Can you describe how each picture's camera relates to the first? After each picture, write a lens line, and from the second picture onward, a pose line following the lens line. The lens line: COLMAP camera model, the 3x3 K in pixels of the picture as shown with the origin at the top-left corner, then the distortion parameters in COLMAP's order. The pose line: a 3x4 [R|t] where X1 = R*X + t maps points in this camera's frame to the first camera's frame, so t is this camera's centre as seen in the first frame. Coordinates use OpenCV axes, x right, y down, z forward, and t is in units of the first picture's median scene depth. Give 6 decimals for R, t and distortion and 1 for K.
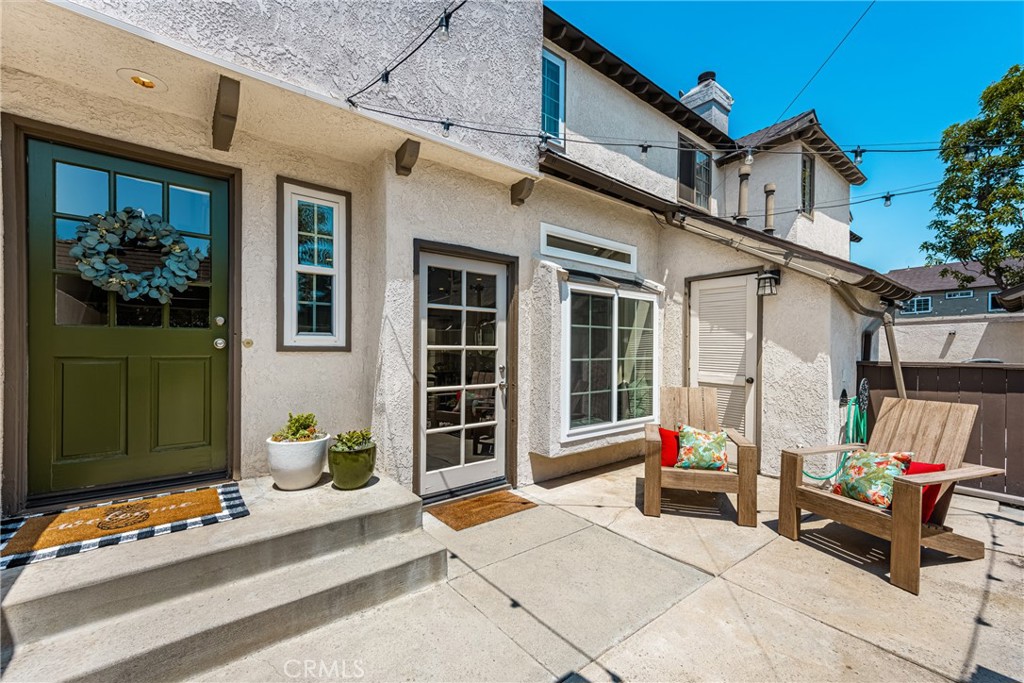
lens RADIAL K [[422.3, 0, 533.9], [0, 422.3, 348.2], [0, 0, 1]] dist [0.009400, -0.000145]
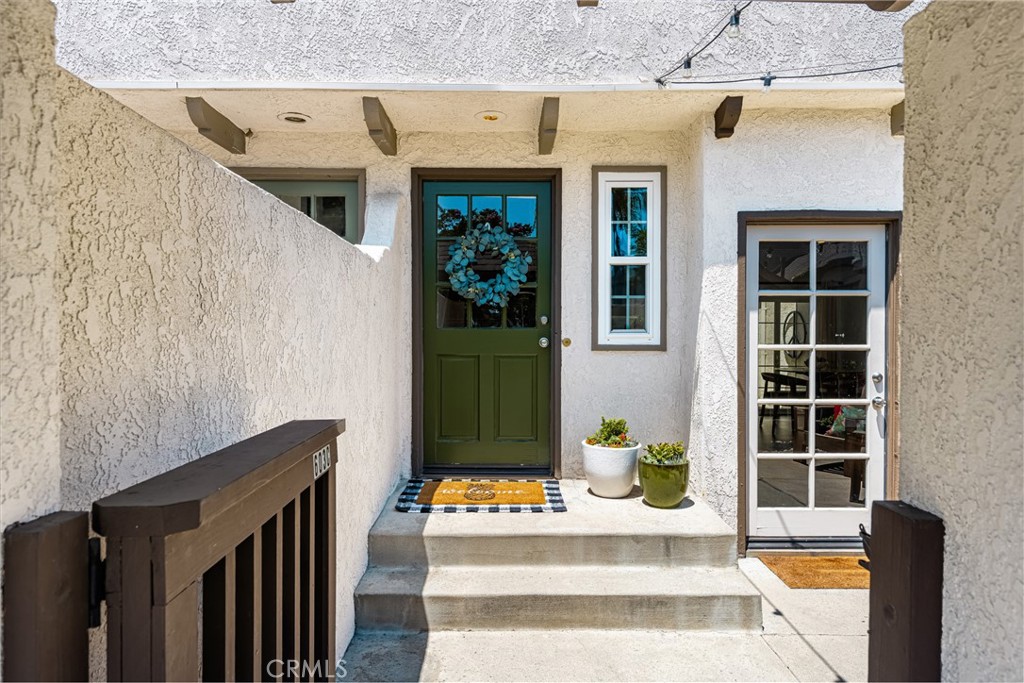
lens RADIAL K [[678.5, 0, 507.8], [0, 678.5, 341.2], [0, 0, 1]] dist [0.011164, 0.002599]
pose [[0.768489, 0.016662, -0.639647, 0.234080], [0.002641, 0.999570, 0.029211, -0.061807], [0.639858, -0.024138, 0.768114, -0.305012]]
